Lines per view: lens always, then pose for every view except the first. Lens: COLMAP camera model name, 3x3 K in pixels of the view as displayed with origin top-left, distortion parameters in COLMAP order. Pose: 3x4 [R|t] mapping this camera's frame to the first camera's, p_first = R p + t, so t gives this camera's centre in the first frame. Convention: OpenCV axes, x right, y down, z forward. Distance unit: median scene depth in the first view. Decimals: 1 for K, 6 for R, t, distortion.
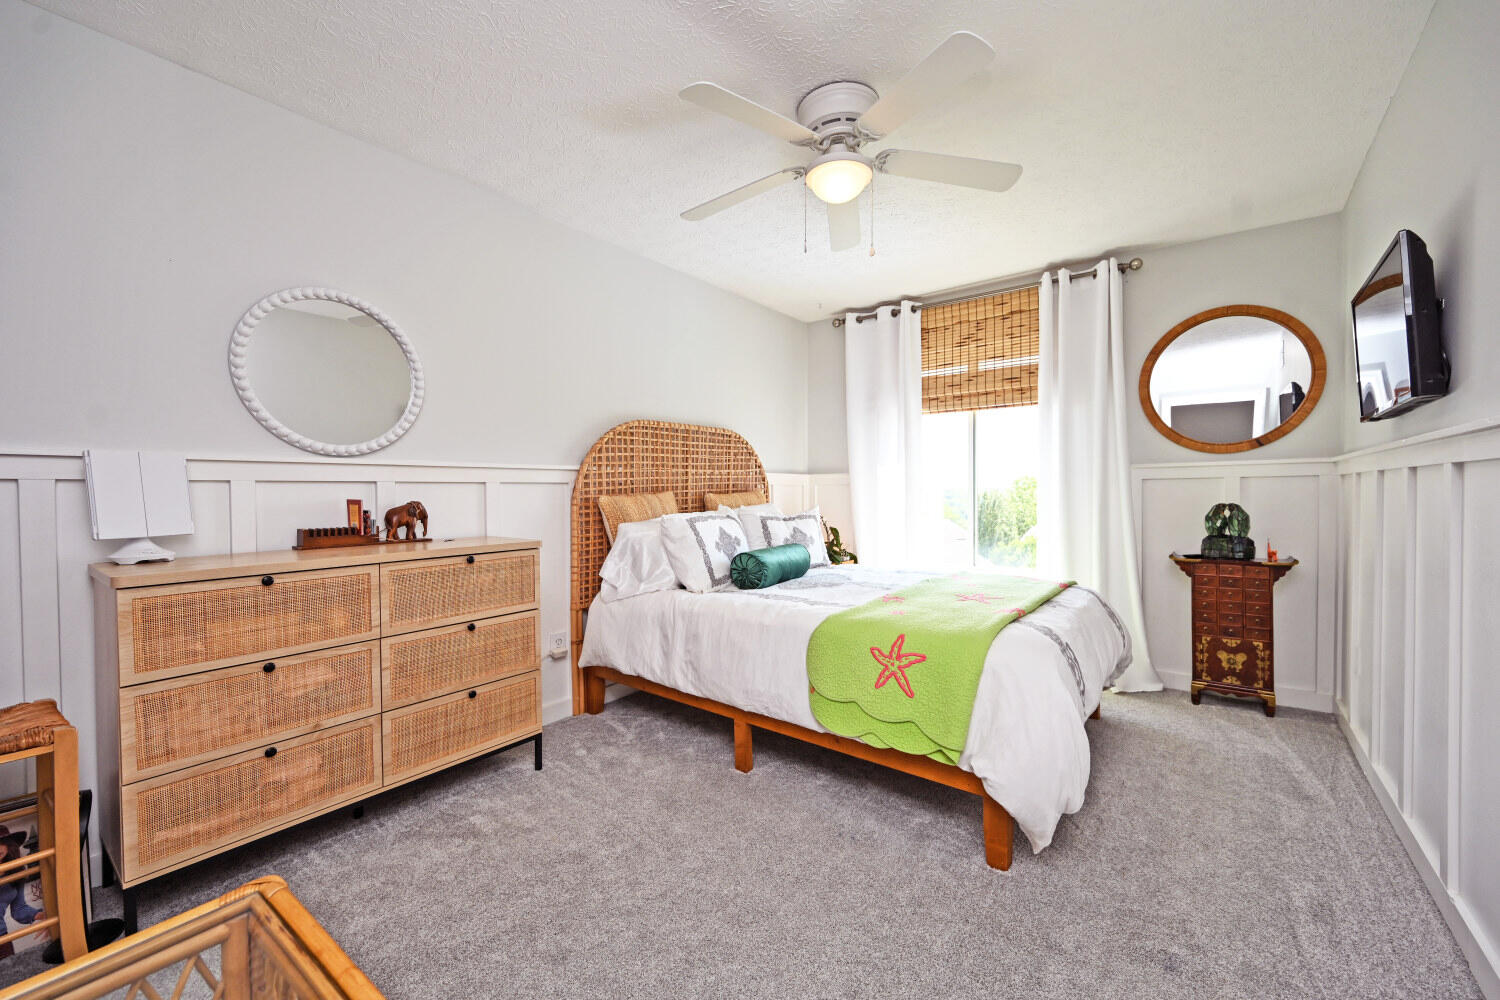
lens RADIAL K [[627.9, 0, 753.2], [0, 627.9, 496.5], [0, 0, 1]] dist [-0.000008, -0.000024]
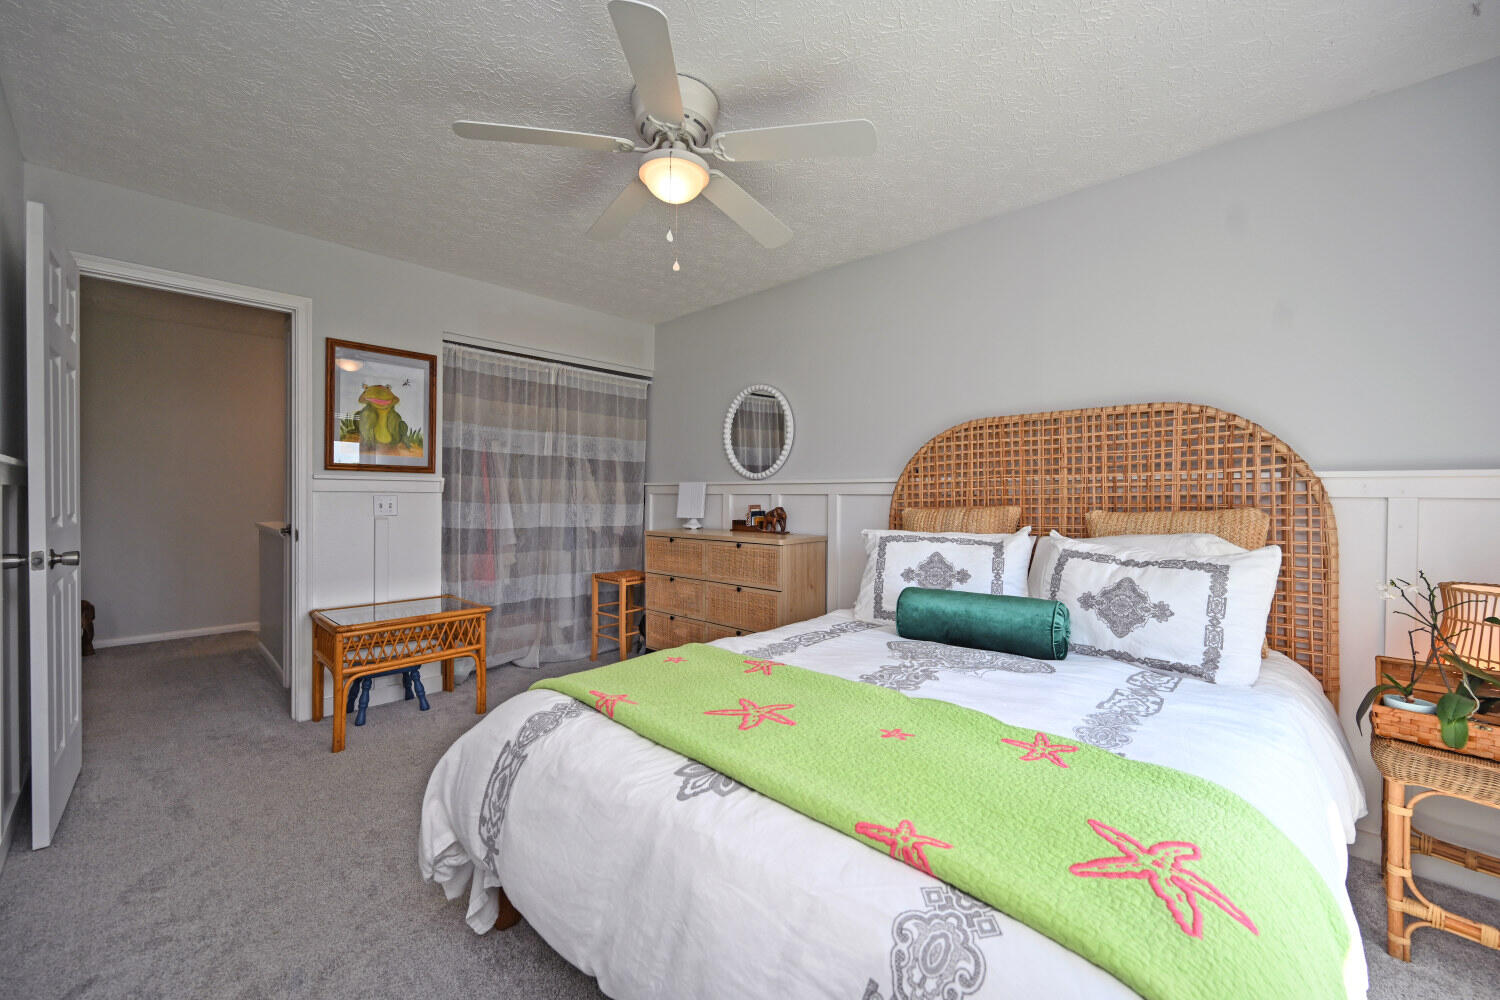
lens RADIAL K [[583.6, 0, 752.9], [0, 583.6, 500.4], [0, 0, 1]] dist [0.003835, 0.000226]
pose [[-0.131915, 0.001688, -0.991260, 0.654865], [-0.024445, 0.999689, 0.004956, -0.010530], [0.990960, 0.024885, -0.131833, 0.835313]]
